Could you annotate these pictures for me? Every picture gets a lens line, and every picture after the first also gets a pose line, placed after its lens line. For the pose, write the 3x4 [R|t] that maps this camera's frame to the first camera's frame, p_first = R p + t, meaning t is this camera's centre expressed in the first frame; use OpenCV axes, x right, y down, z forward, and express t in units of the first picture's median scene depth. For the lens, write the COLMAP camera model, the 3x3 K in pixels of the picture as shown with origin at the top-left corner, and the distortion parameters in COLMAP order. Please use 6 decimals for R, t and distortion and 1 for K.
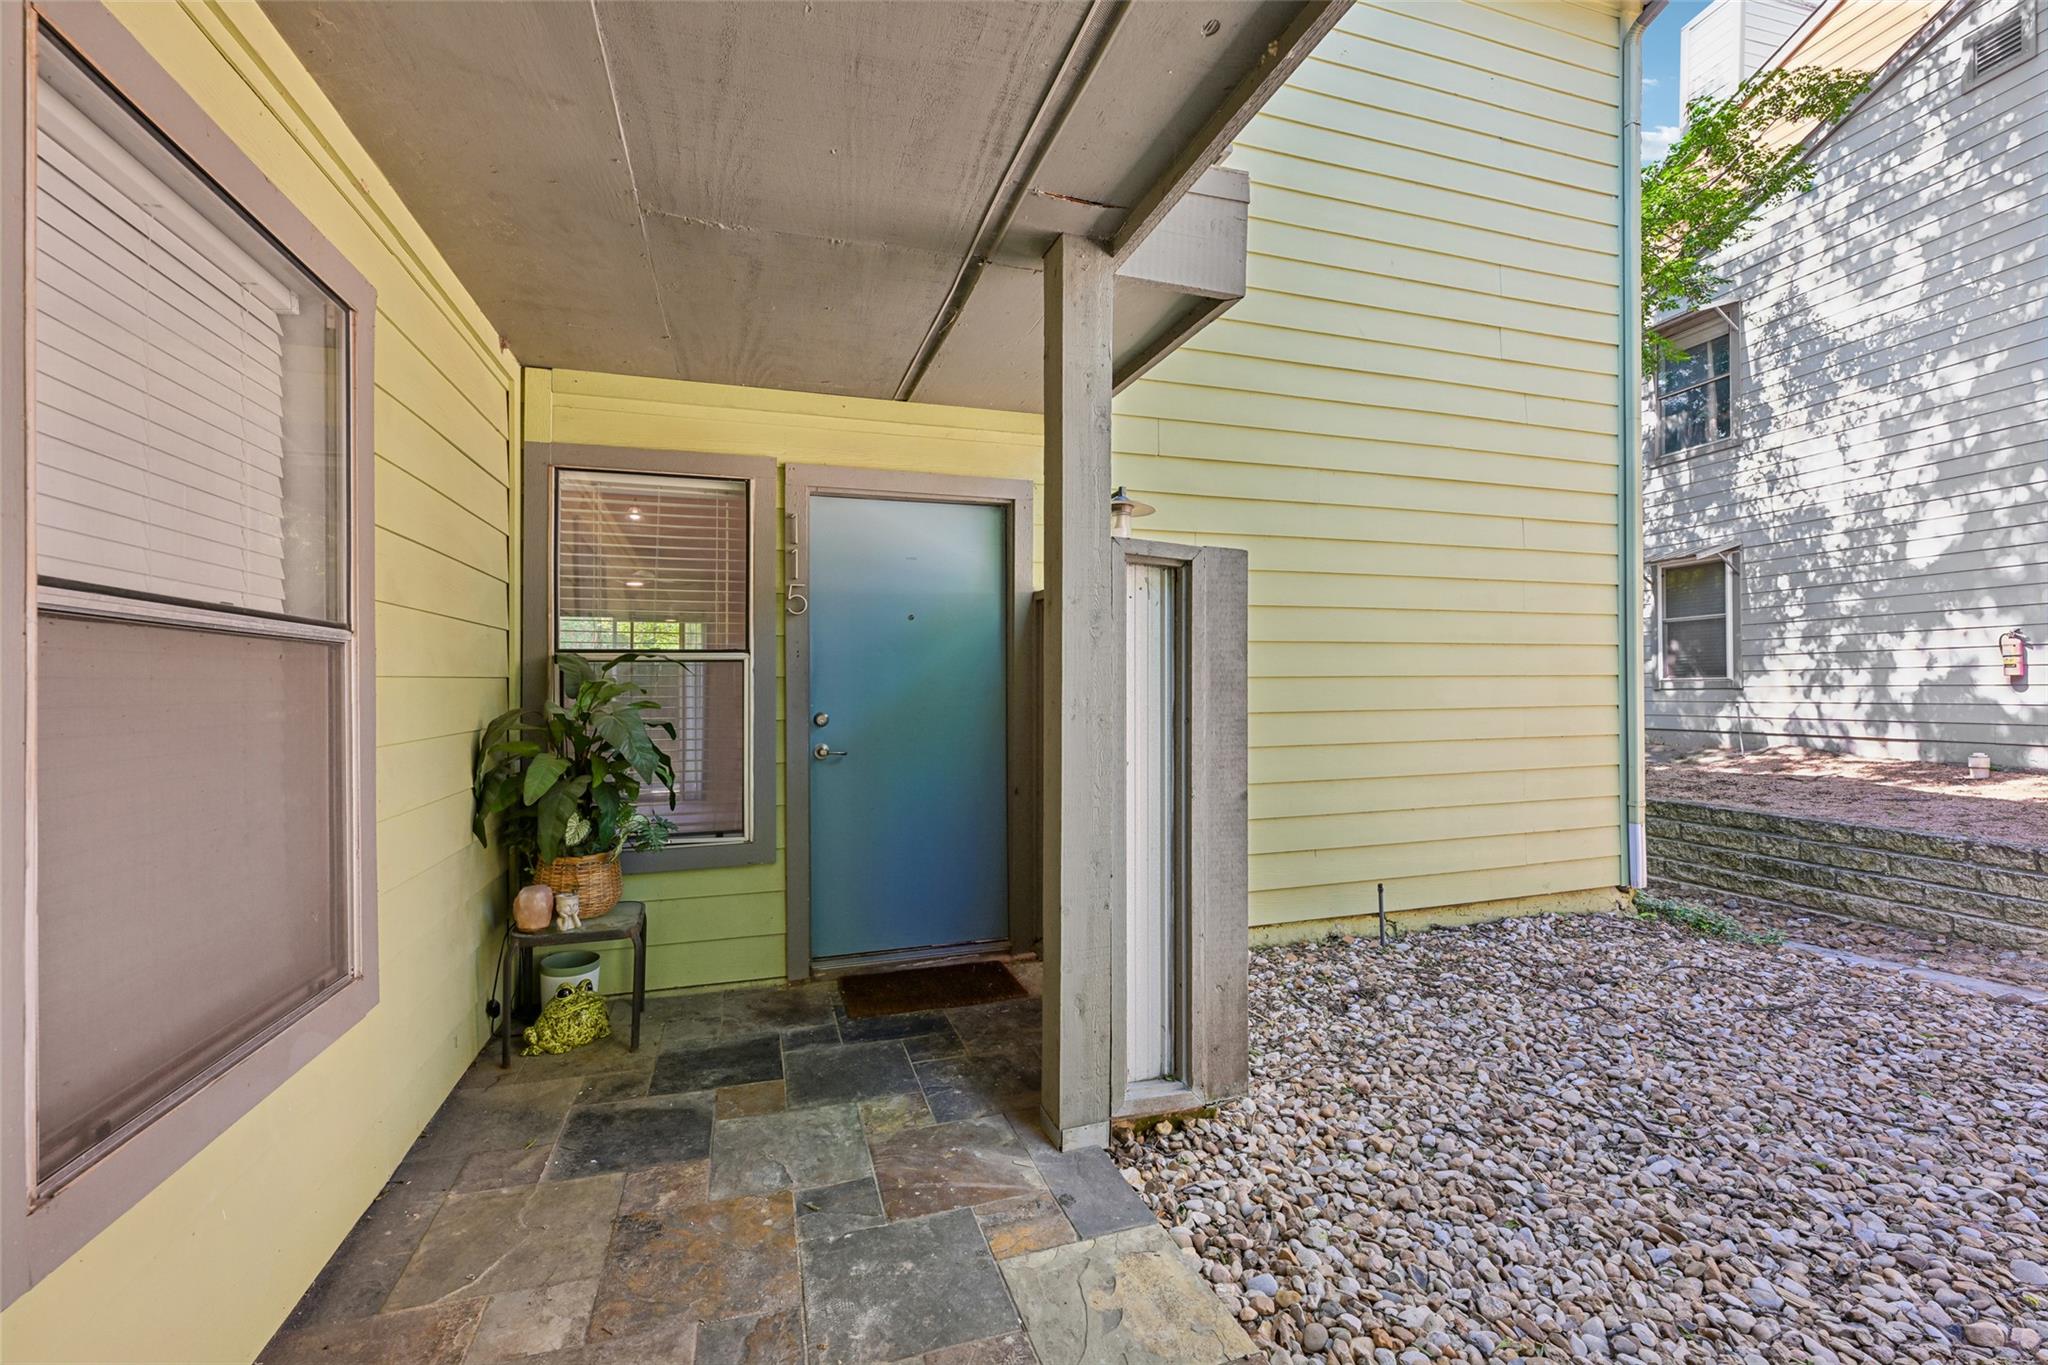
lens RADIAL K [[848.5, 0, 1024.0], [0, 848.5, 678.8], [0, 0, 1]] dist [-0.001726, -0.000156]
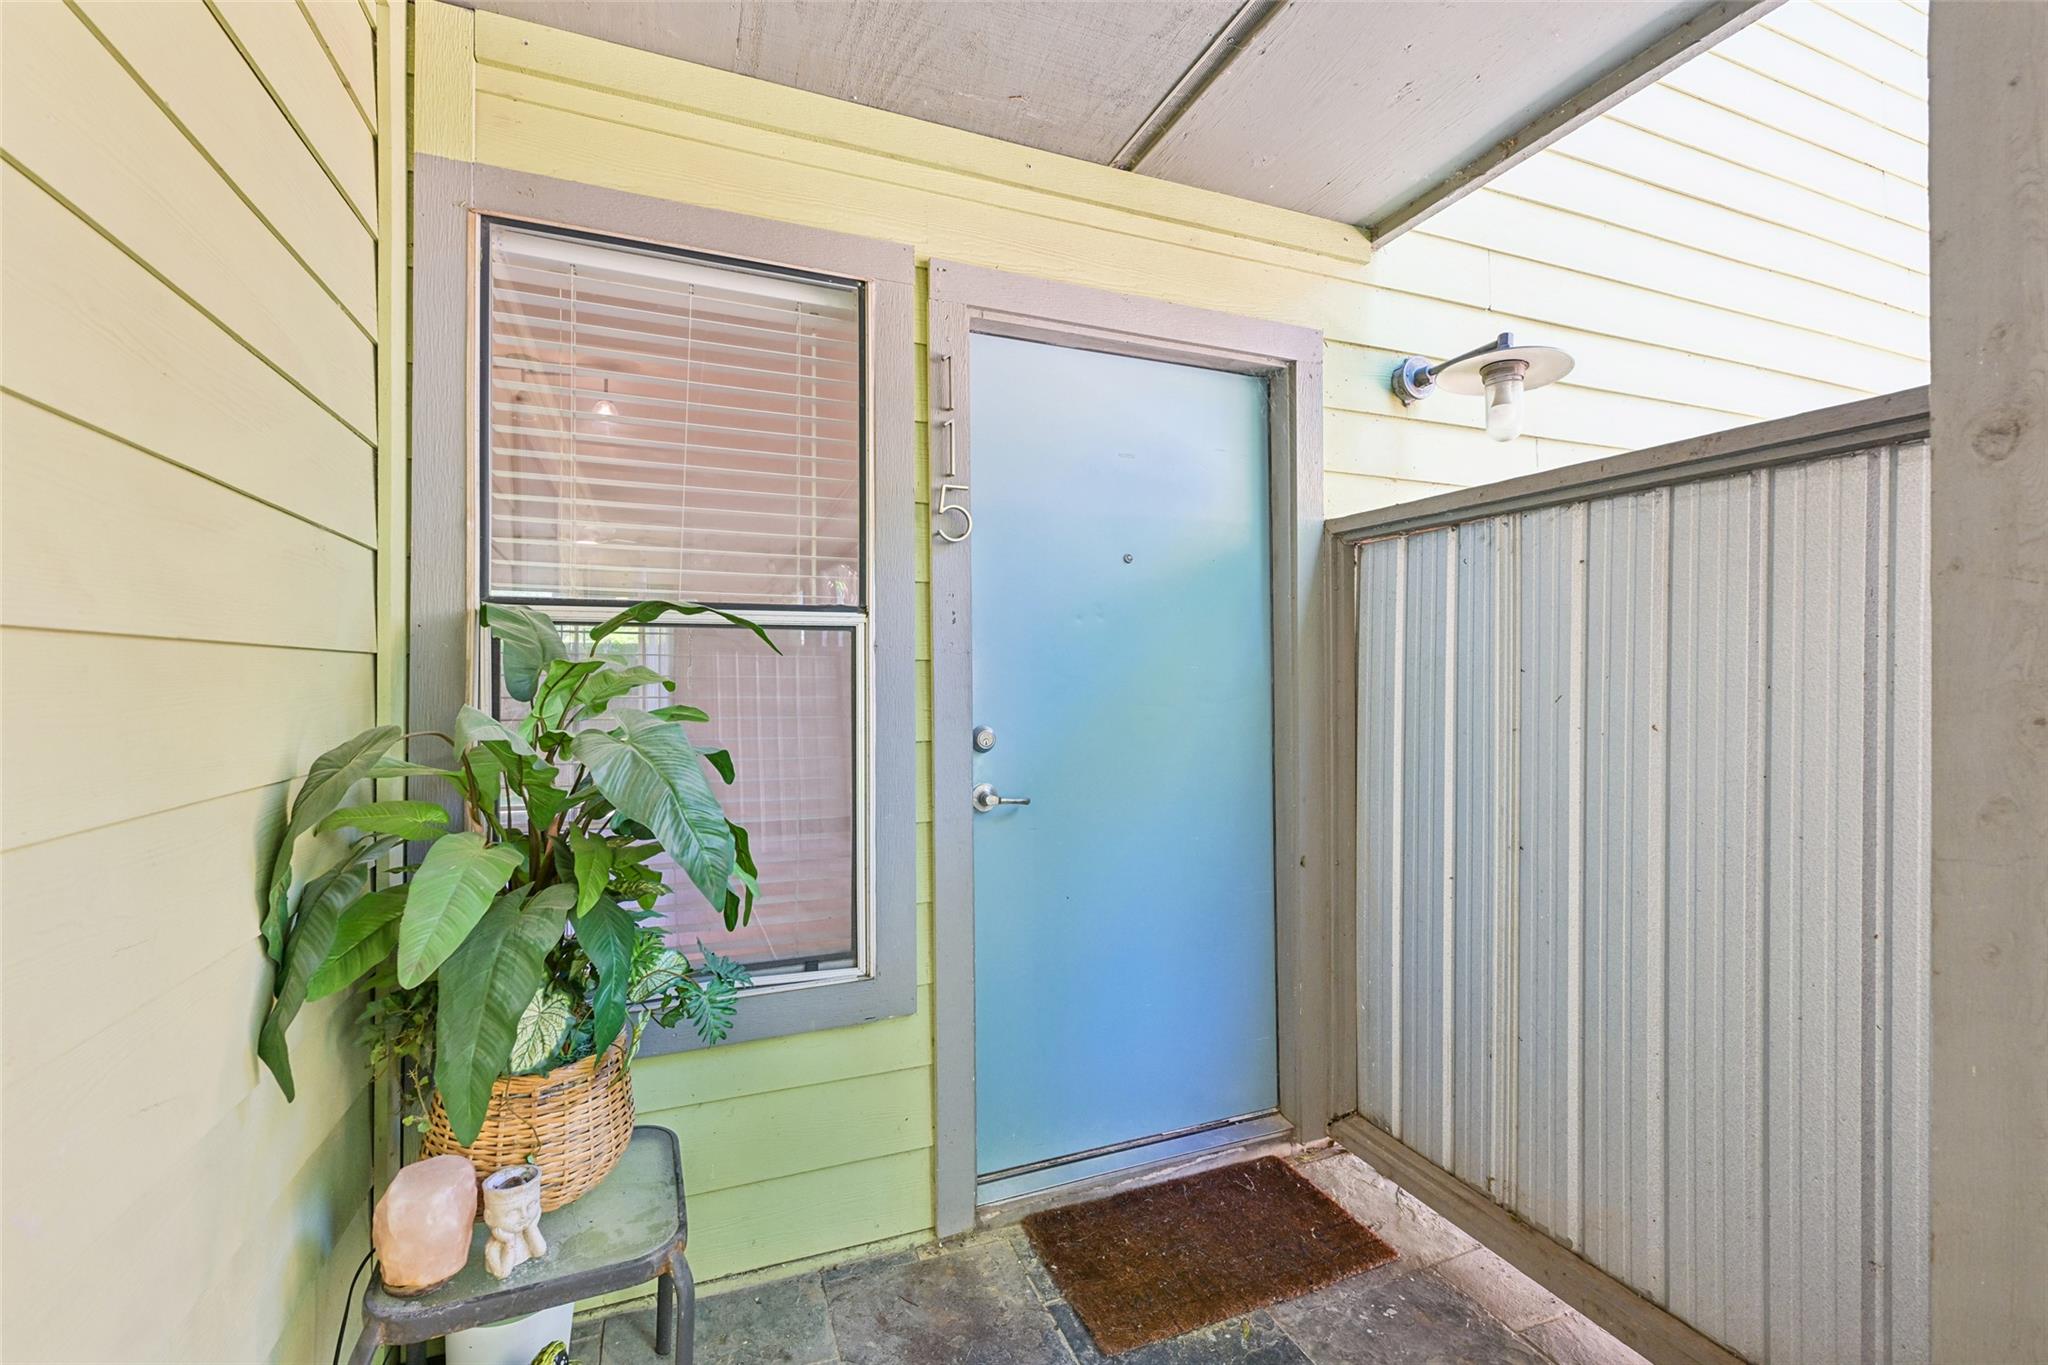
lens RADIAL K [[858.5, 0, 1018.9], [0, 858.5, 677.8], [0, 0, 1]] dist [0.001599, 0.000304]
pose [[0.998201, 0.002696, 0.059897, -0.279423], [-0.002568, 0.999994, -0.002205, 0.010740], [-0.059903, 0.002047, 0.998202, 0.498160]]
